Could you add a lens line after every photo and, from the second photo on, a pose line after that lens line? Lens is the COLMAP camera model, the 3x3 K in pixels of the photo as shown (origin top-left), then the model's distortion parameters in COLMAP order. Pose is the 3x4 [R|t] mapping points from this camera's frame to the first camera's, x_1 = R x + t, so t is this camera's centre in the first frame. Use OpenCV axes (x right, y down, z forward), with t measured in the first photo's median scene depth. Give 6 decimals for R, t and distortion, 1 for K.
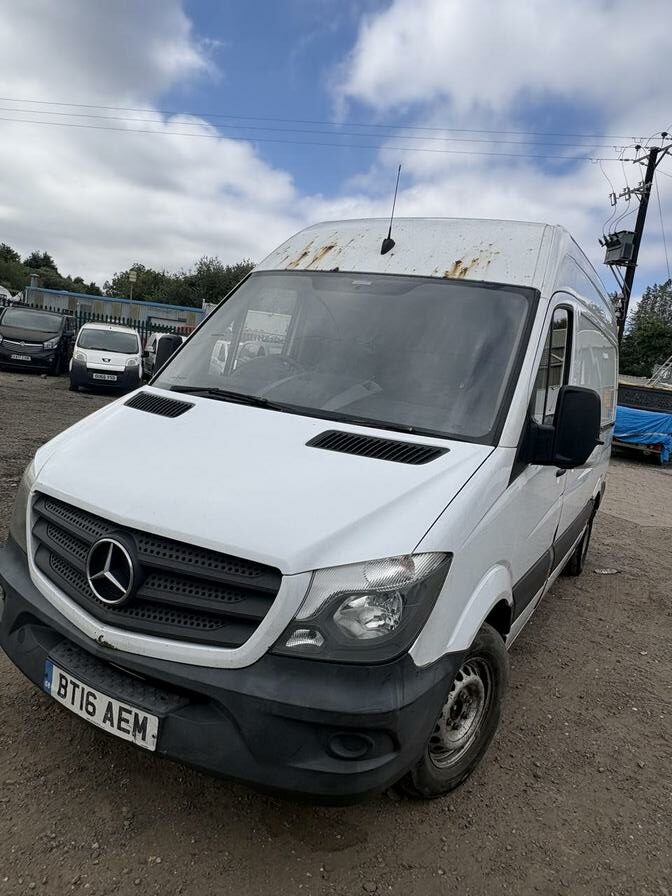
lens RADIAL K [[627.0, 0, 336.0], [0, 627.0, 448.0], [0, 0, 1]] dist [-0.011166, -0.006179]
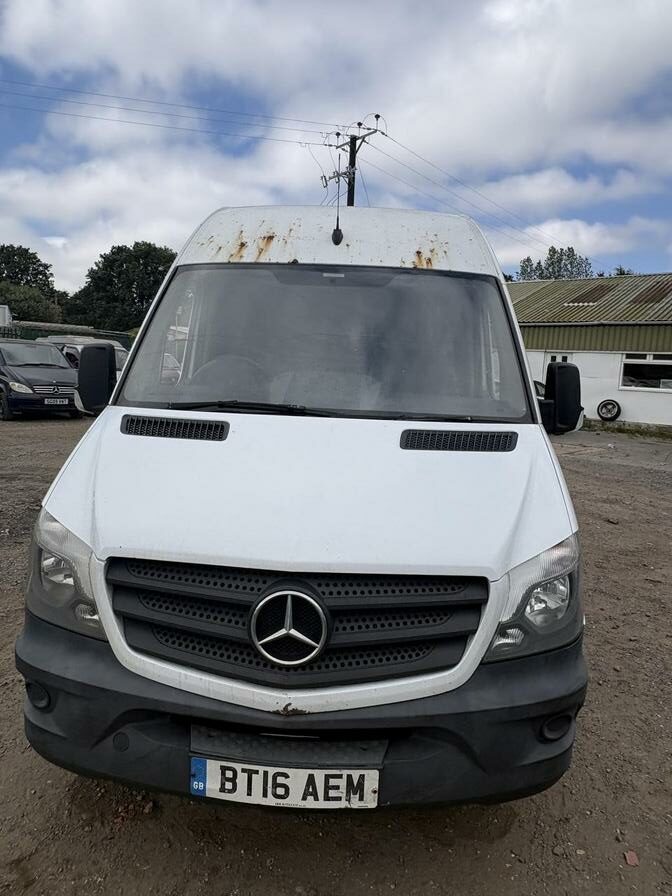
lens RADIAL K [[626.4, 0, 335.9], [0, 626.4, 432.8], [0, 0, 1]] dist [-0.017420, -0.001656]
pose [[0.894457, -0.140013, 0.424668, -0.602963], [0.134978, 0.989954, 0.042089, -0.091679], [-0.426295, 0.019674, 0.904370, 0.181917]]
